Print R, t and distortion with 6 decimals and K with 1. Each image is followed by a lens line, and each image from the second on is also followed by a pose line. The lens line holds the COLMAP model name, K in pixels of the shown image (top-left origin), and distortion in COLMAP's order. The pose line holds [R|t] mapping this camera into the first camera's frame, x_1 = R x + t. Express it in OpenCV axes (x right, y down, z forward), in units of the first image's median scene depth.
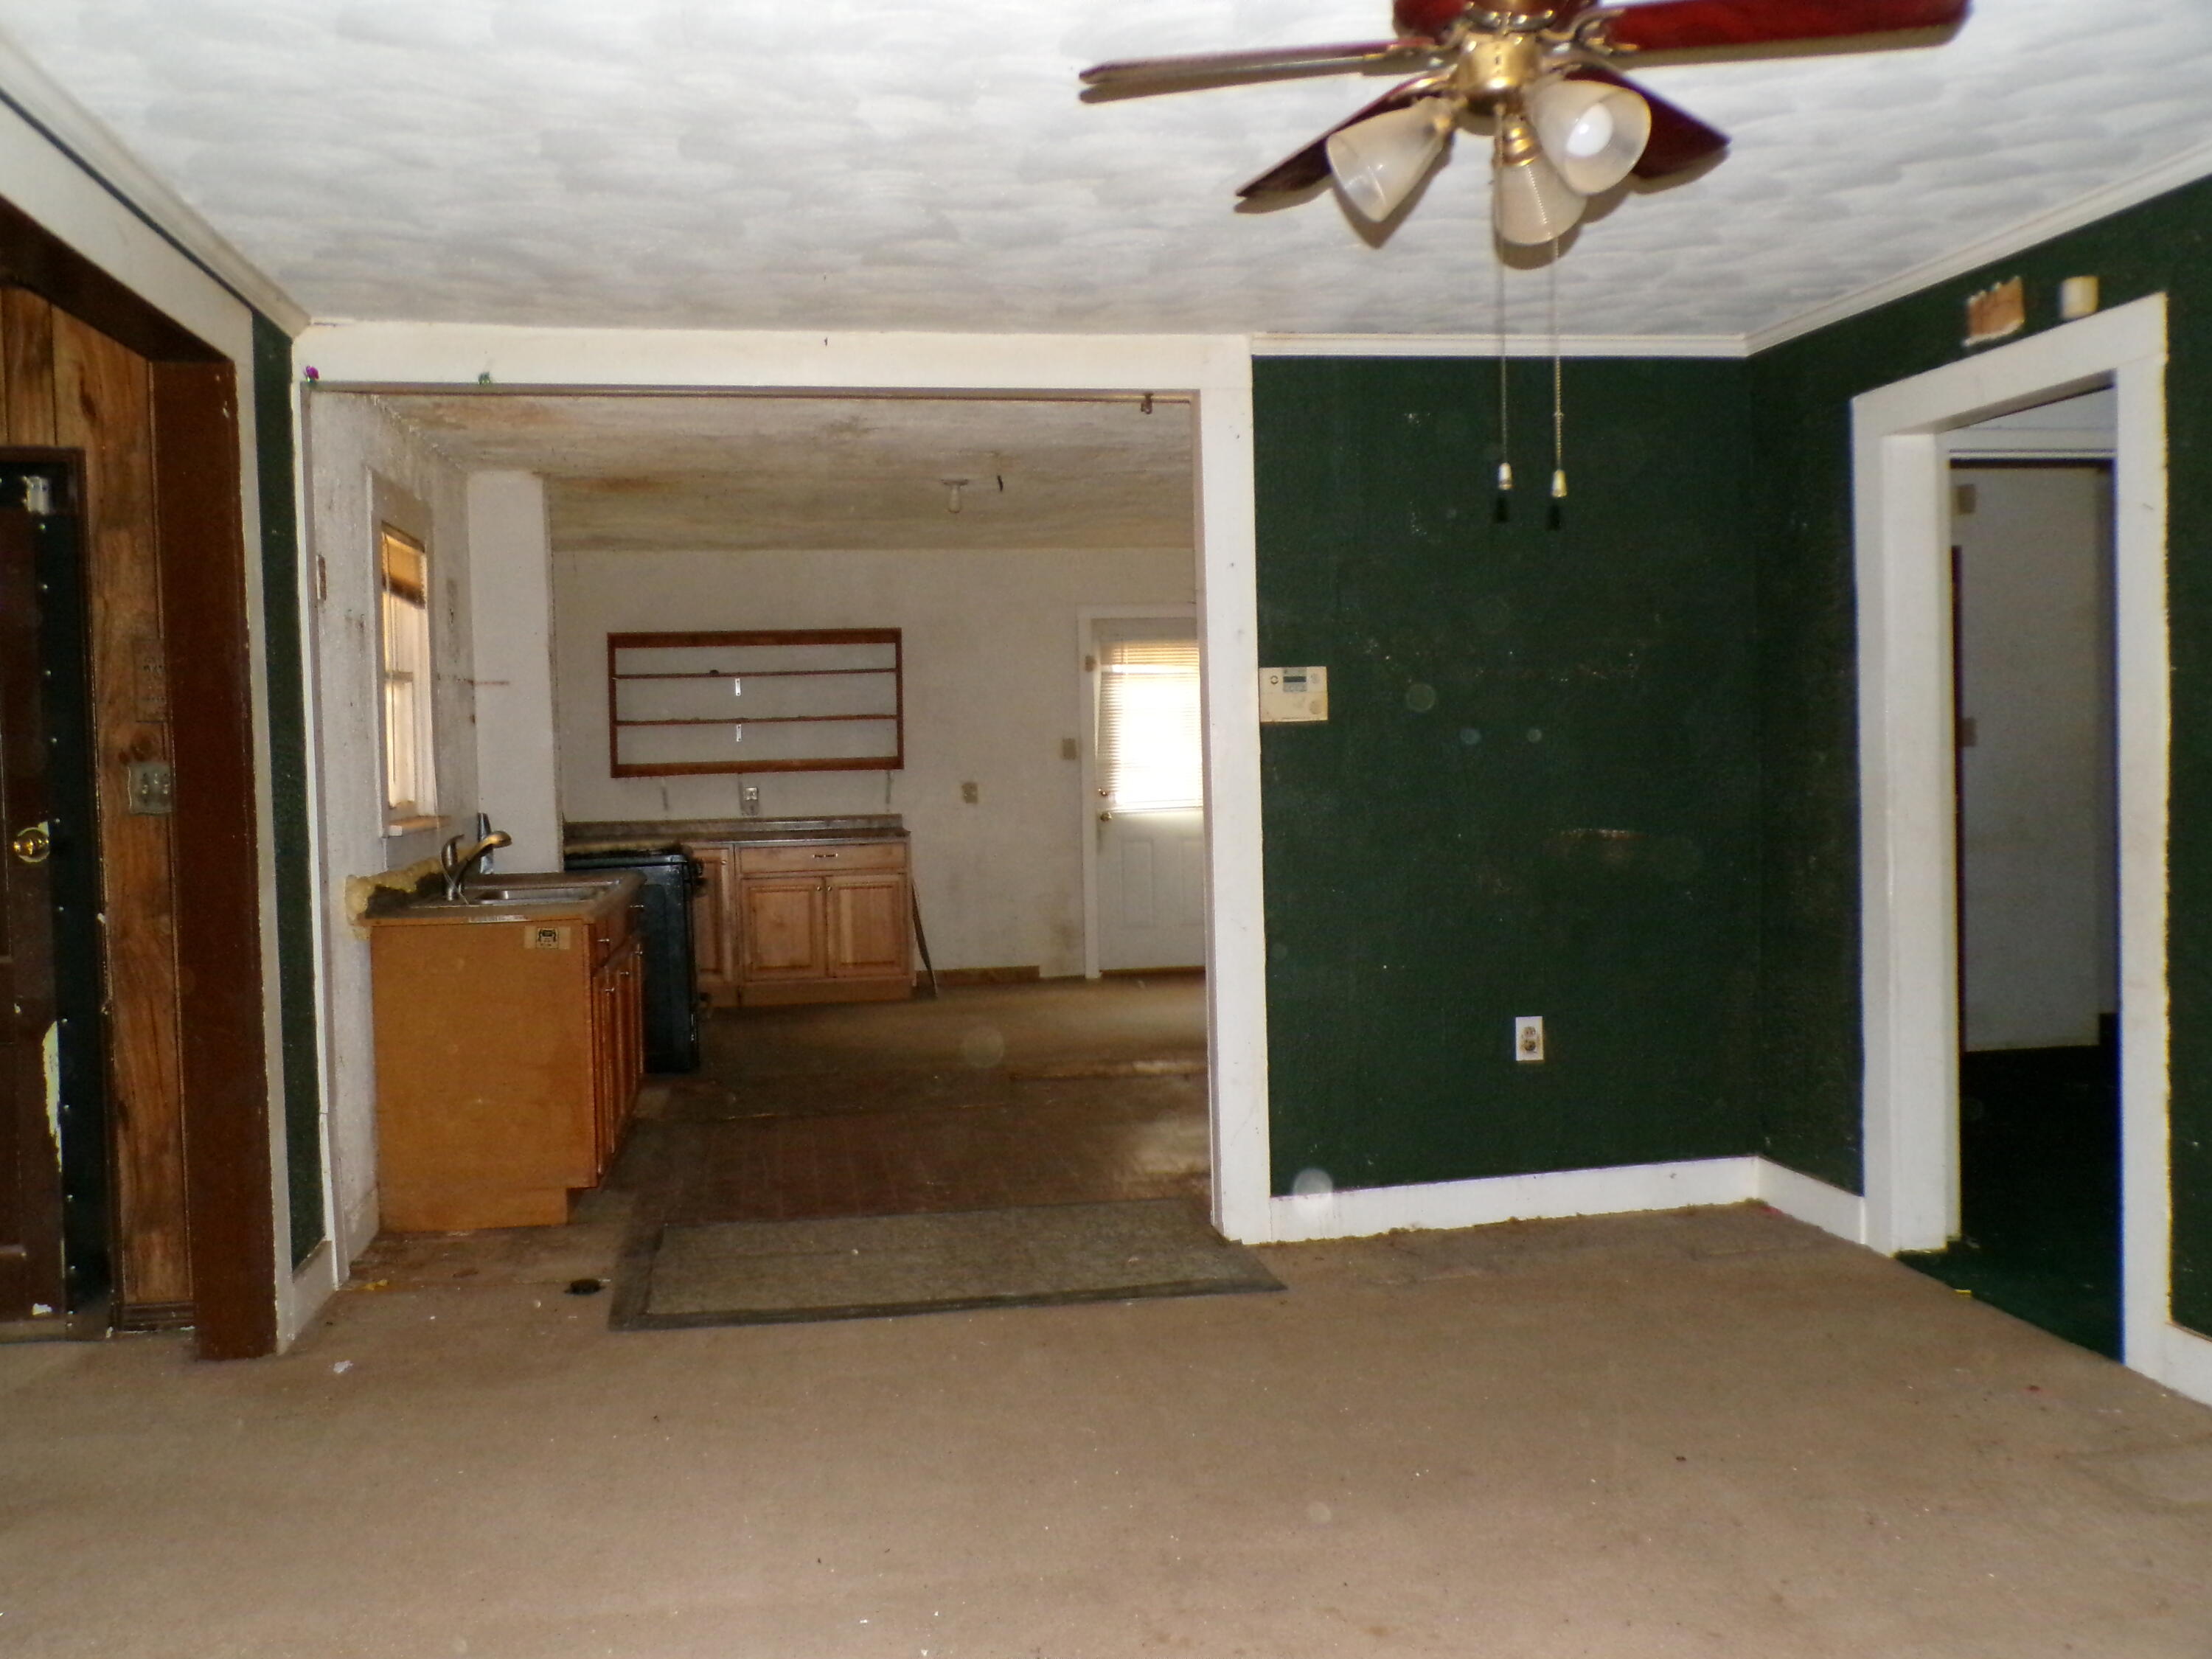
lens RADIAL K [[1853.0, 0, 1101.9], [0, 1853.0, 836.3], [0, 0, 1]] dist [0.004371, 0.004096]
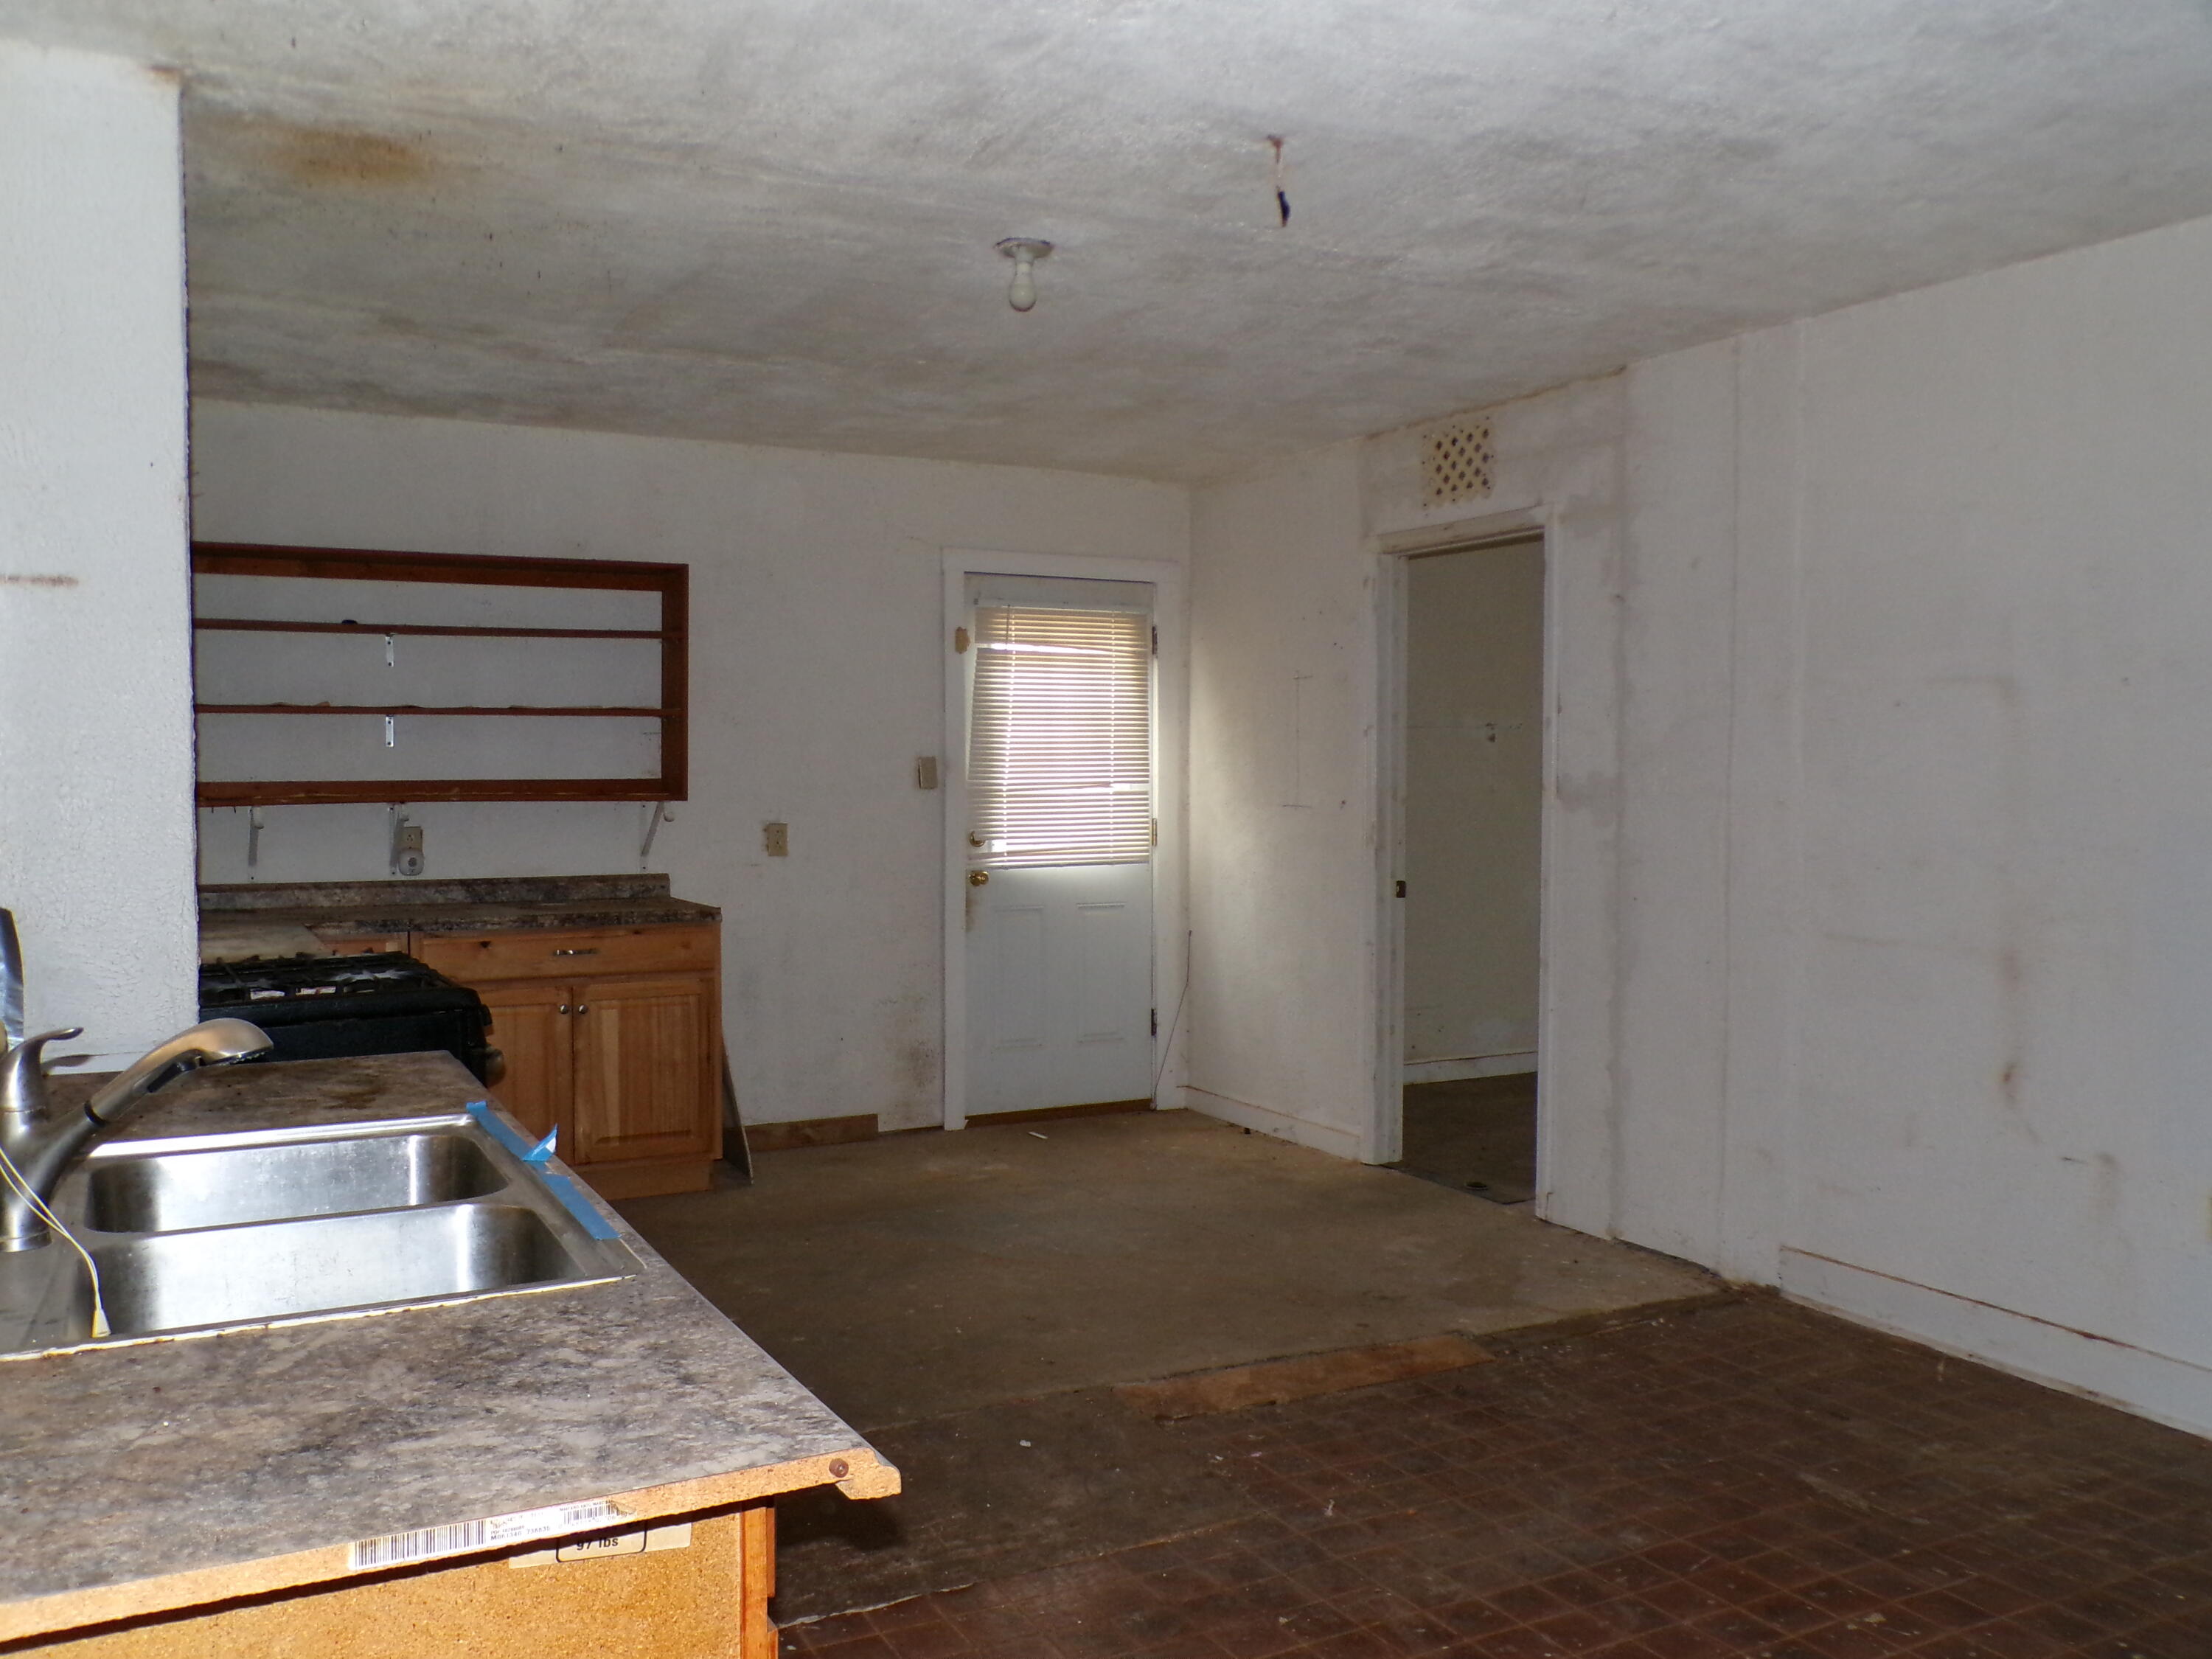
lens RADIAL K [[1853.0, 0, 1112.1], [0, 1853.0, 812.9], [0, 0, 1]] dist [0.004371, 0.004096]
pose [[0.949114, 0.013782, 0.314630, -0.160621], [-0.005448, 0.999611, -0.027352, -0.015903], [-0.314885, 0.024247, 0.948820, 0.379862]]
